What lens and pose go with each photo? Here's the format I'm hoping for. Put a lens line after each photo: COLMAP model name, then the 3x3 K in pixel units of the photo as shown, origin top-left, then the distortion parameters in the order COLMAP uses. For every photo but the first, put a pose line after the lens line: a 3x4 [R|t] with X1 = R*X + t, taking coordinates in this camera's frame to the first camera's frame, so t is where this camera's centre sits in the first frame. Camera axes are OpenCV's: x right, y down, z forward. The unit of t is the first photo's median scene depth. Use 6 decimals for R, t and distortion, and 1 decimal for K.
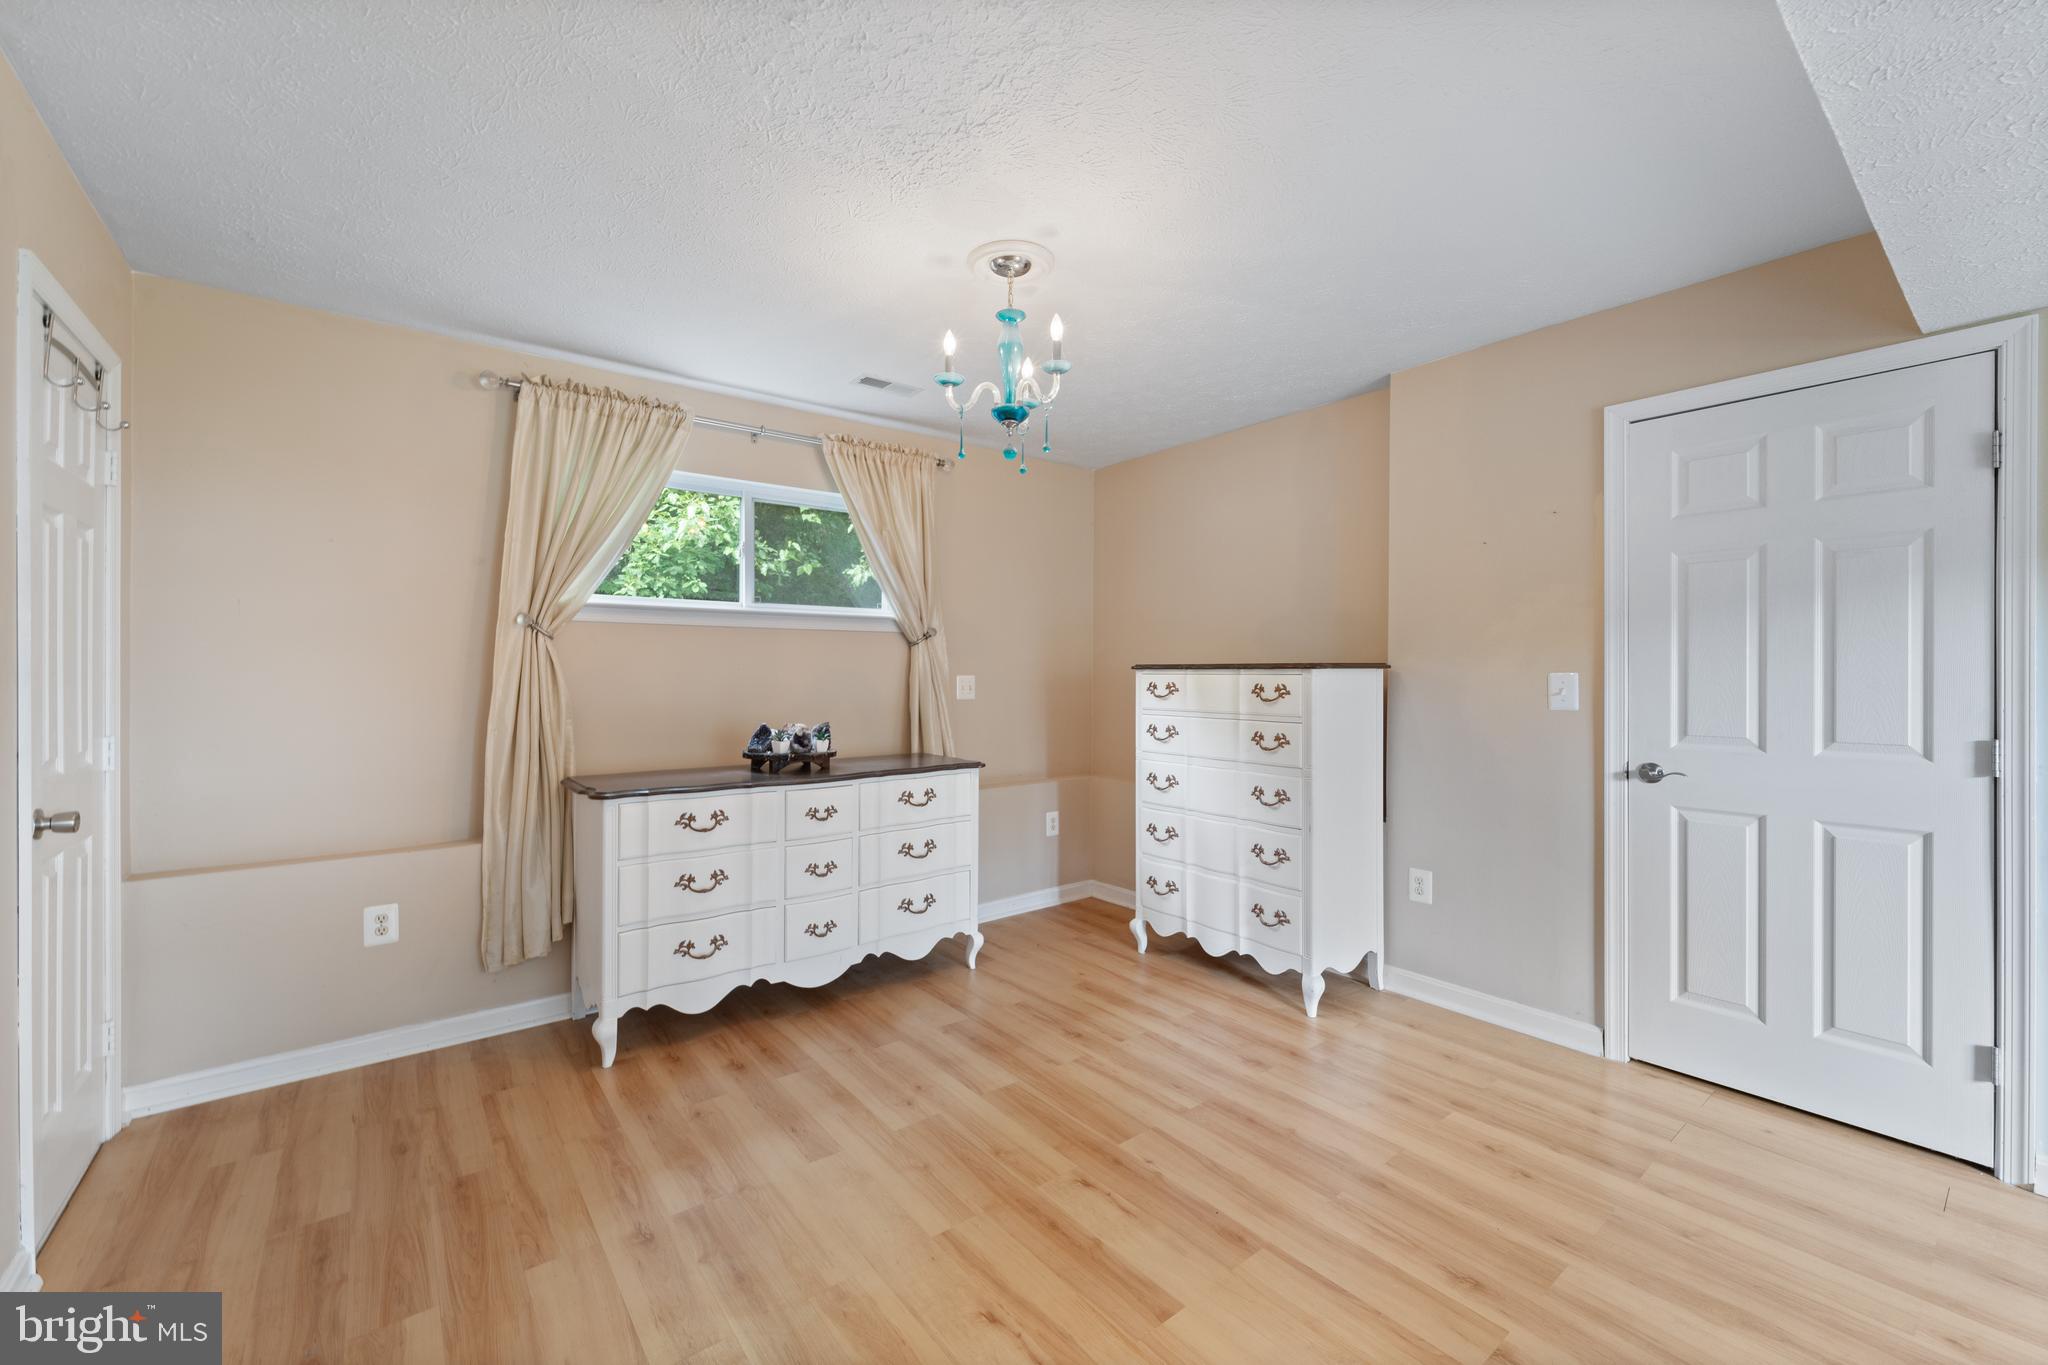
lens RADIAL K [[824.3, 0, 1021.0], [0, 824.3, 680.2], [0, 0, 1]] dist [0.000795, -0.001042]
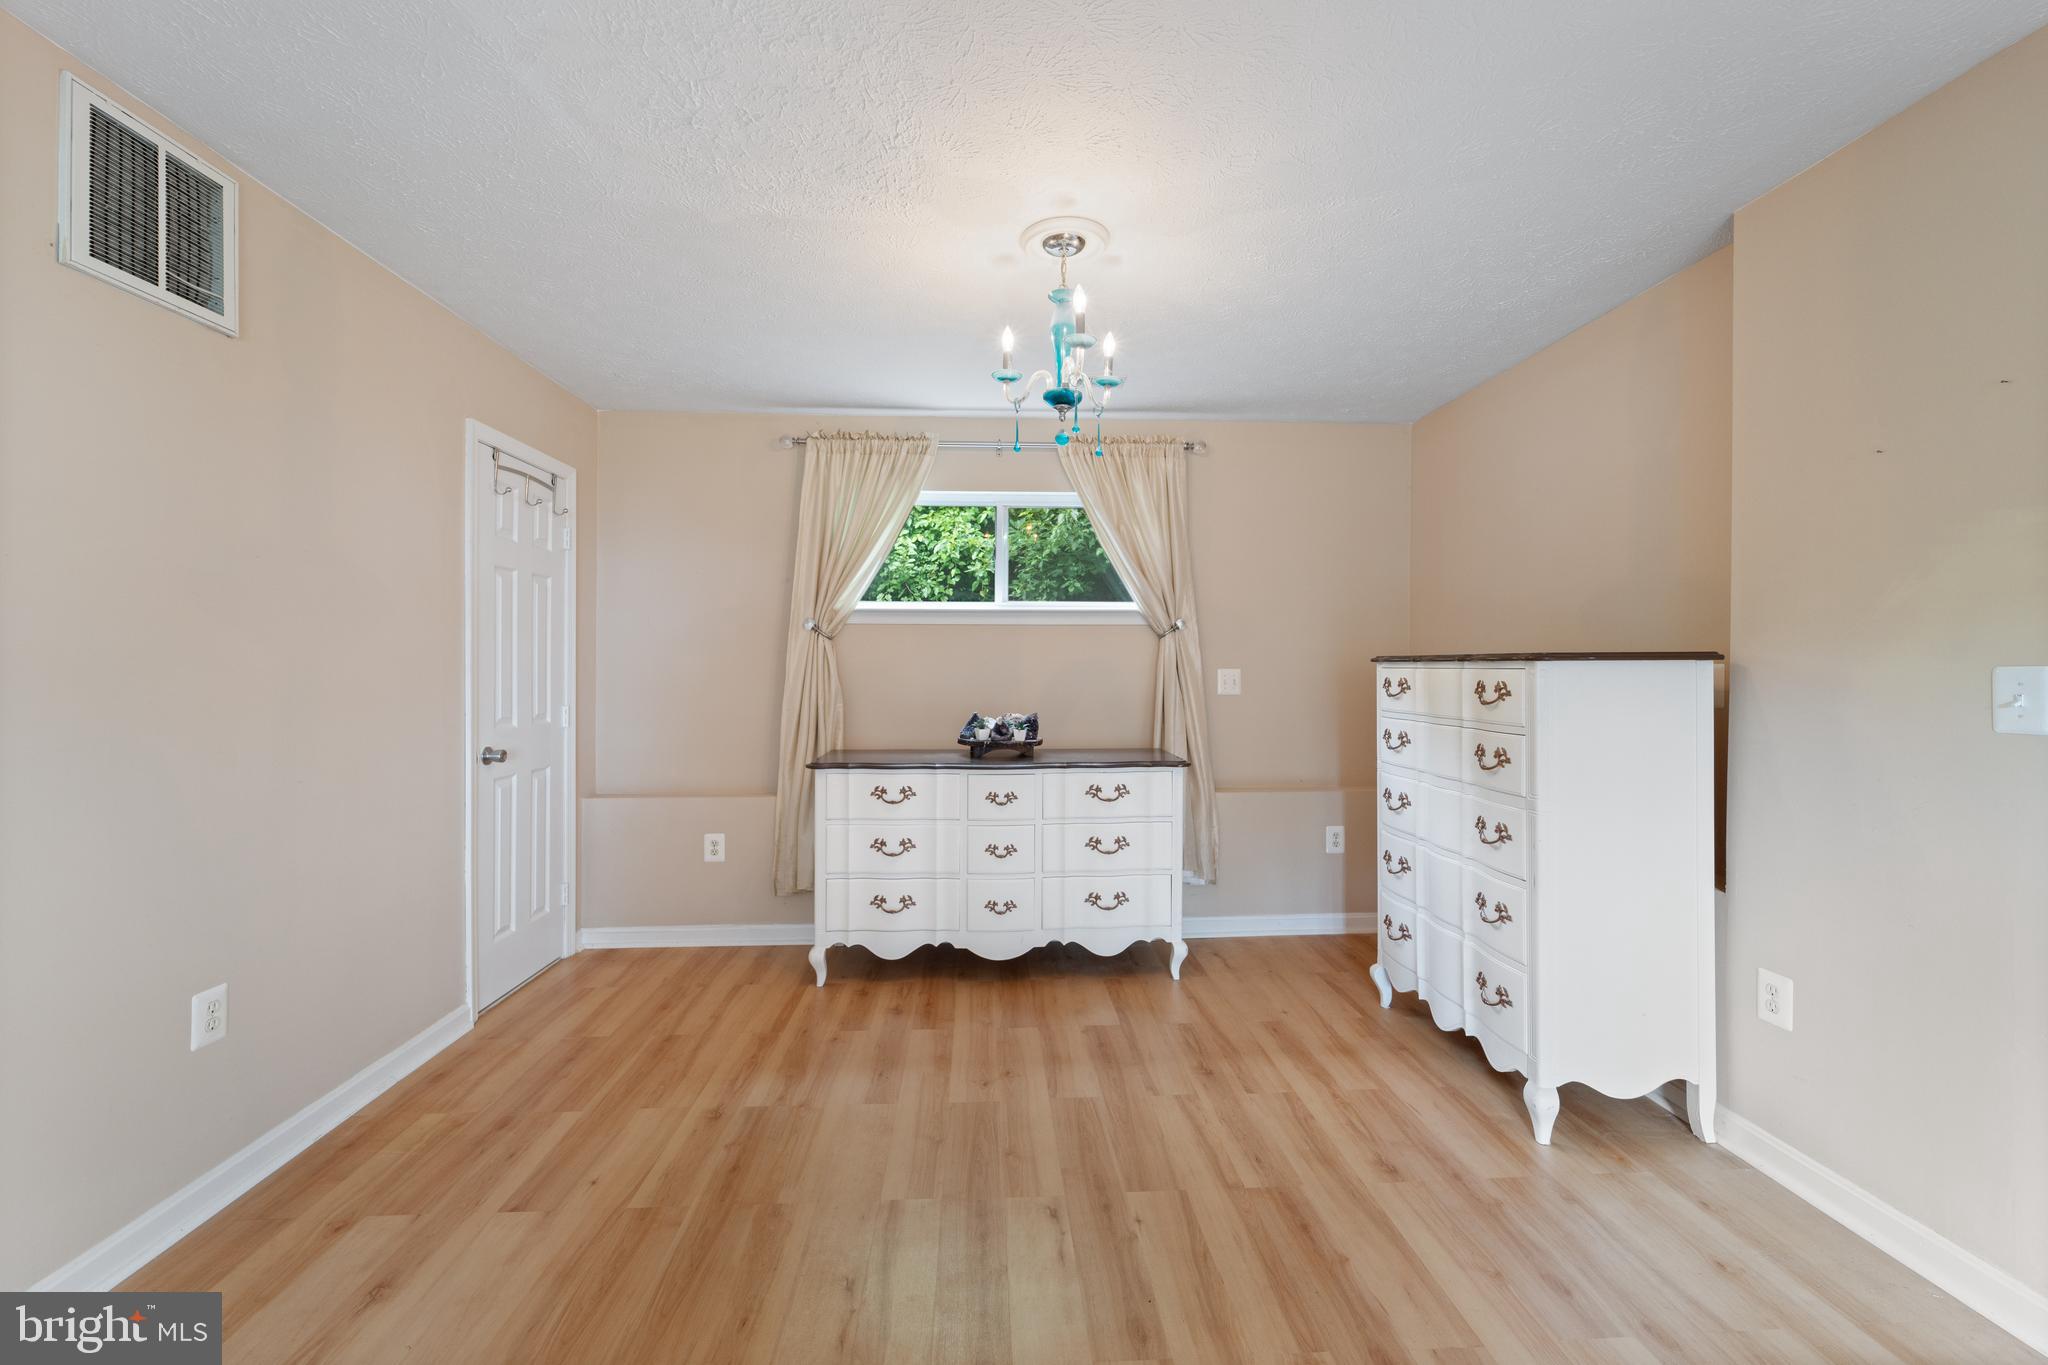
lens RADIAL K [[824.3, 0, 1023.7], [0, 824.3, 671.7], [0, 0, 1]] dist [0.000795, -0.001042]
pose [[0.818105, 0.004424, -0.575052, 0.394256], [-0.005380, 0.999986, 0.000040, -0.001927], [0.575044, 0.003061, 0.818117, 0.145365]]
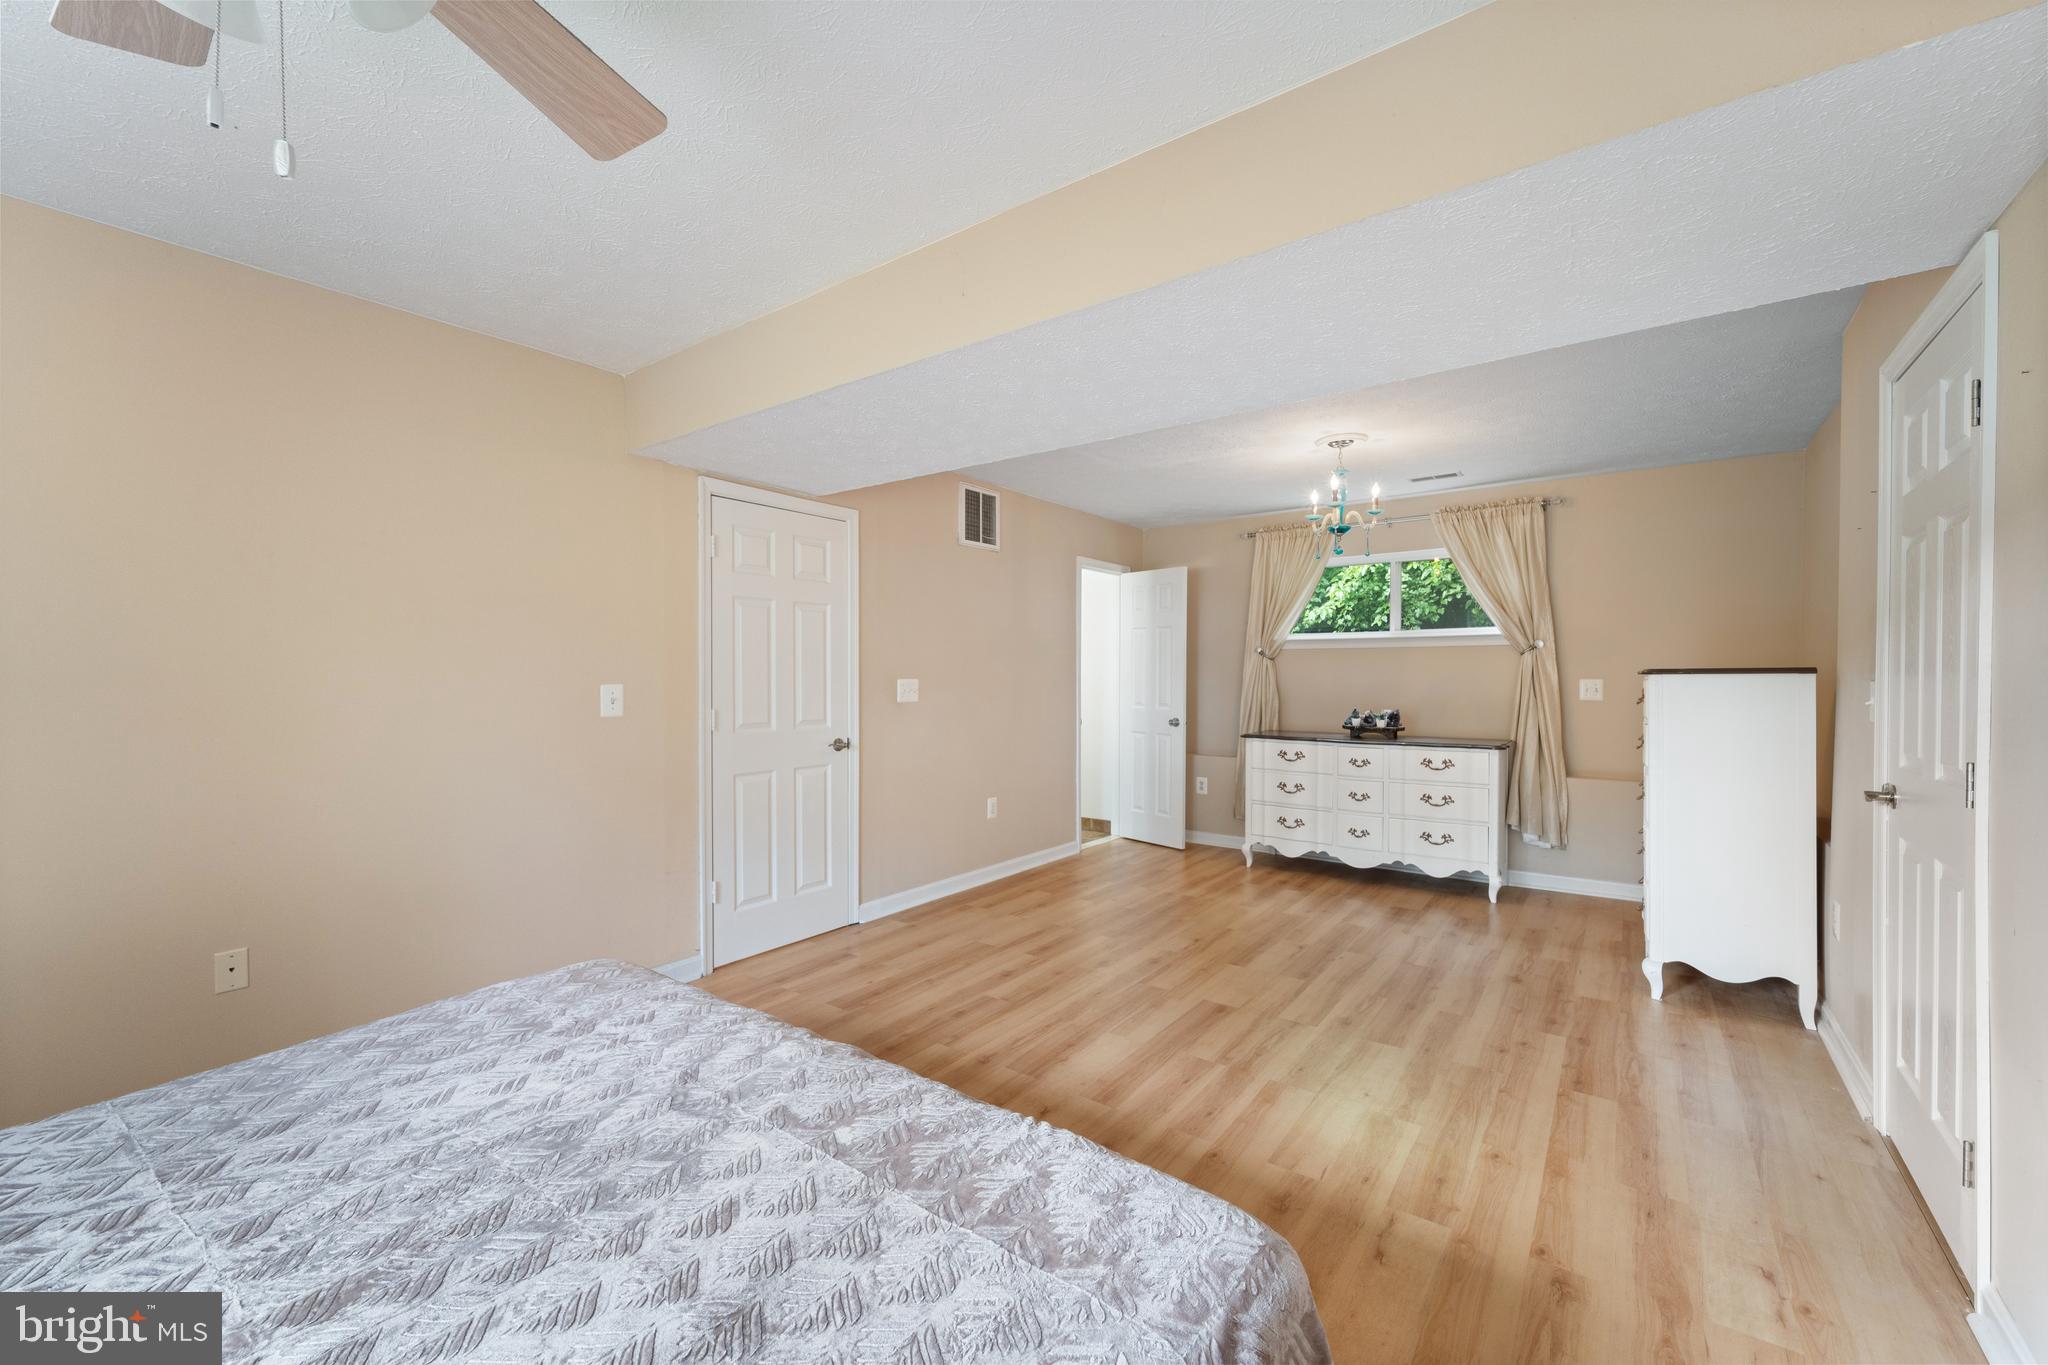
lens RADIAL K [[824.3, 0, 1015.9], [0, 824.3, 681.7], [0, 0, 1]] dist [0.000795, -0.001042]
pose [[0.253597, 0.007275, -0.967283, 1.173675], [-0.008000, 0.999953, 0.005424, -0.003196], [0.967277, 0.006363, 0.253643, -0.079503]]
